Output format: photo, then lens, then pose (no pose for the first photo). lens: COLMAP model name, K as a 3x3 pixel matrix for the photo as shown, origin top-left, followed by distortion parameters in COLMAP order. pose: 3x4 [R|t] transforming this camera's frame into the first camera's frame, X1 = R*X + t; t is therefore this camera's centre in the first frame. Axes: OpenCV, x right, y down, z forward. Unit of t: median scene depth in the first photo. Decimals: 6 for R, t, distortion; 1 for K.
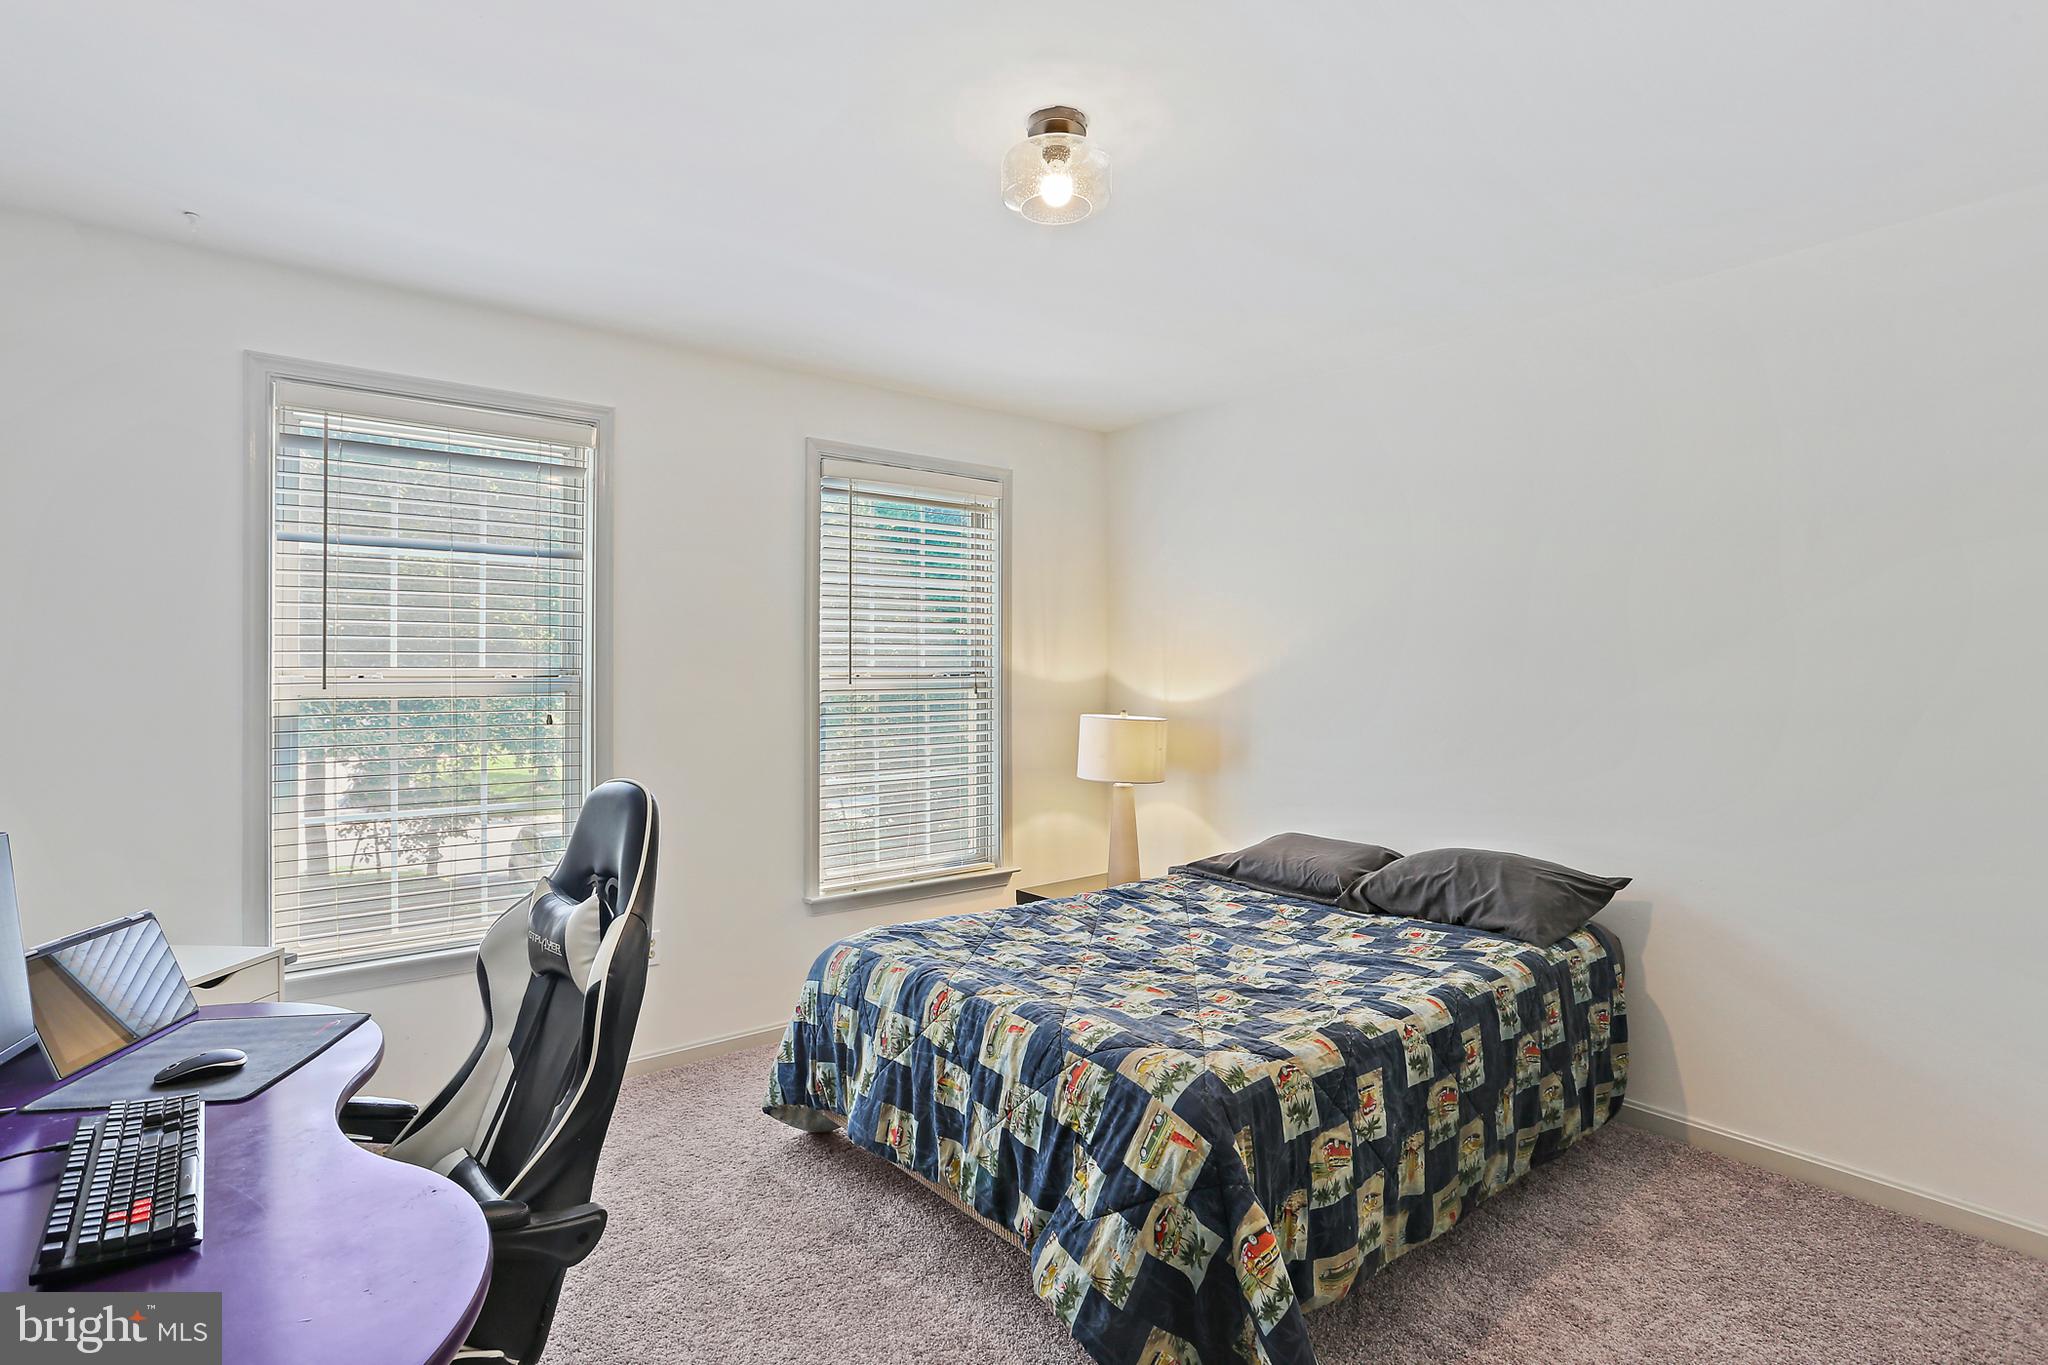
lens RADIAL K [[993.5, 0, 1021.6], [0, 993.5, 673.0], [0, 0, 1]] dist [-0.037203, 0.021702]
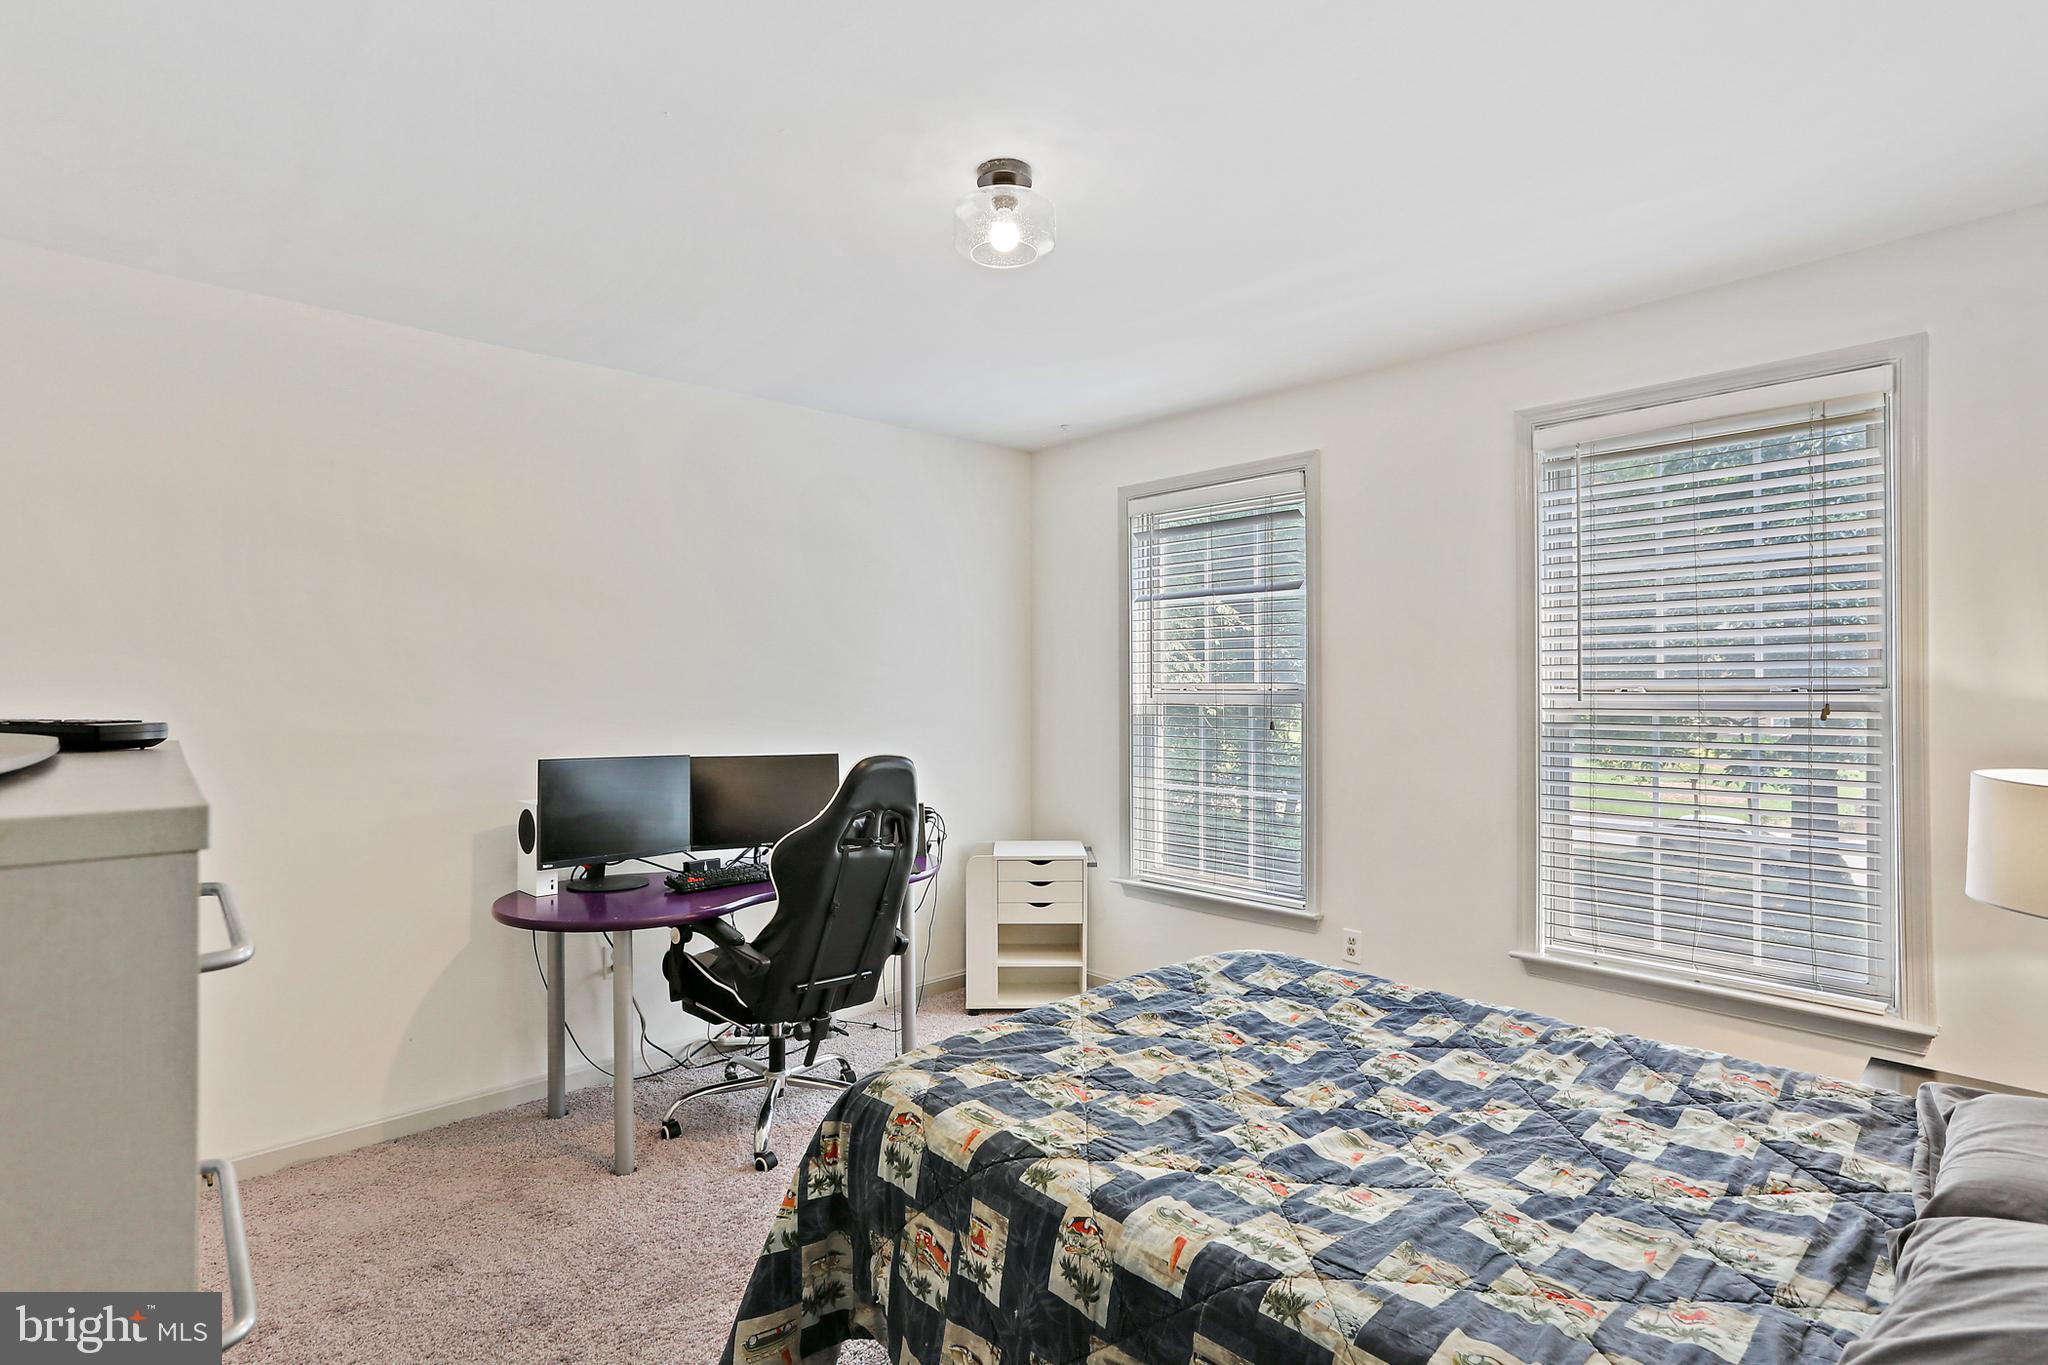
lens RADIAL K [[993.5, 0, 1021.2], [0, 993.5, 684.0], [0, 0, 1]] dist [-0.037203, 0.021702]
pose [[0.079743, 0.000500, -0.996815, 0.709098], [0.002100, 0.999998, 0.000670, -0.005171], [0.996813, -0.002147, 0.079742, 0.604583]]
